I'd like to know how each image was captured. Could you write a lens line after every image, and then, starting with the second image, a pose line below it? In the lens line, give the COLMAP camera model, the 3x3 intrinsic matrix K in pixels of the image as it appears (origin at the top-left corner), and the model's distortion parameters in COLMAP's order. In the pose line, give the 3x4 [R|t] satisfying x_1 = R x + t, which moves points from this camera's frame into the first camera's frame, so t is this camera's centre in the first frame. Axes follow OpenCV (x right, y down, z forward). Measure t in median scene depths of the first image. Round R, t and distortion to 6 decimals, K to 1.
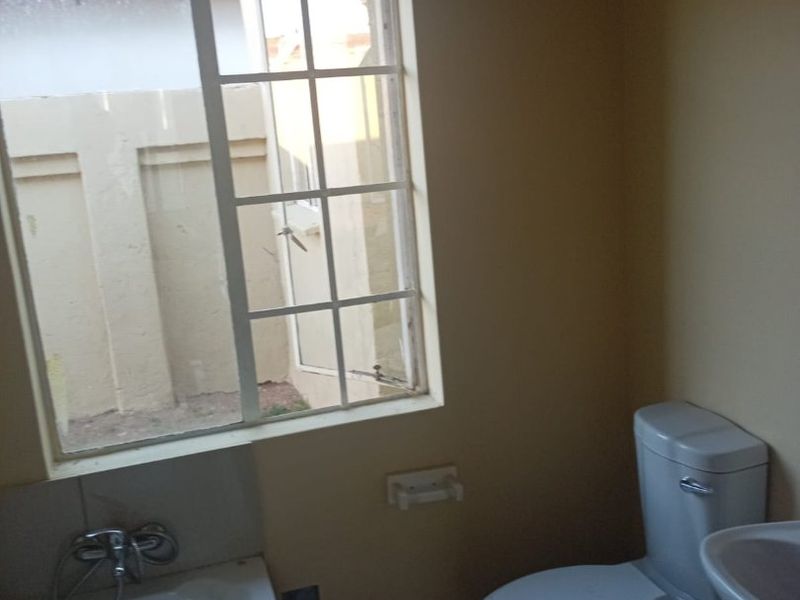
lens RADIAL K [[843.6, 0, 404.4], [0, 843.6, 297.5], [0, 0, 1]] dist [0.067601, 0.000000]
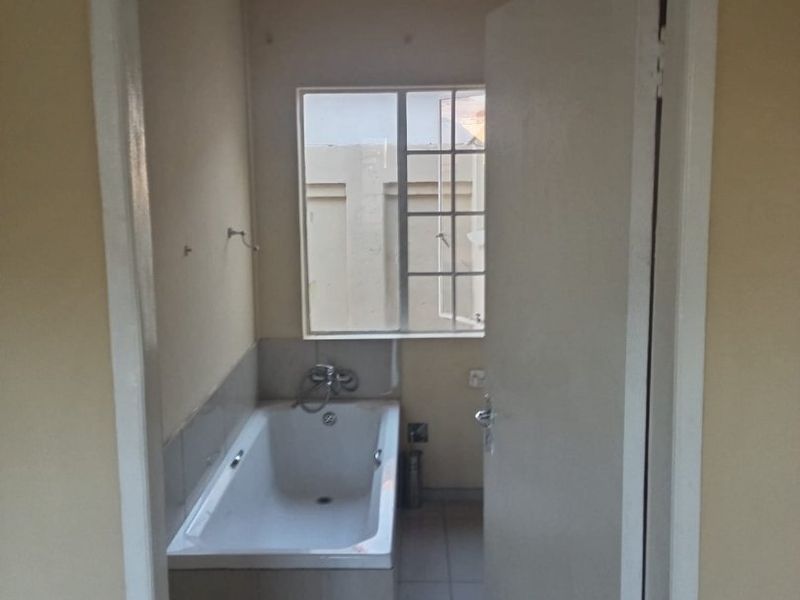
lens RADIAL K [[843.6, 0, 397.8], [0, 843.6, 303.5], [0, 0, 1]] dist [0.067601, 0.000000]
pose [[0.948310, 0.113793, -0.296241, 0.354930], [-0.125793, 0.991819, -0.021700, 0.127304], [0.291348, 0.057843, 0.954867, -0.797431]]
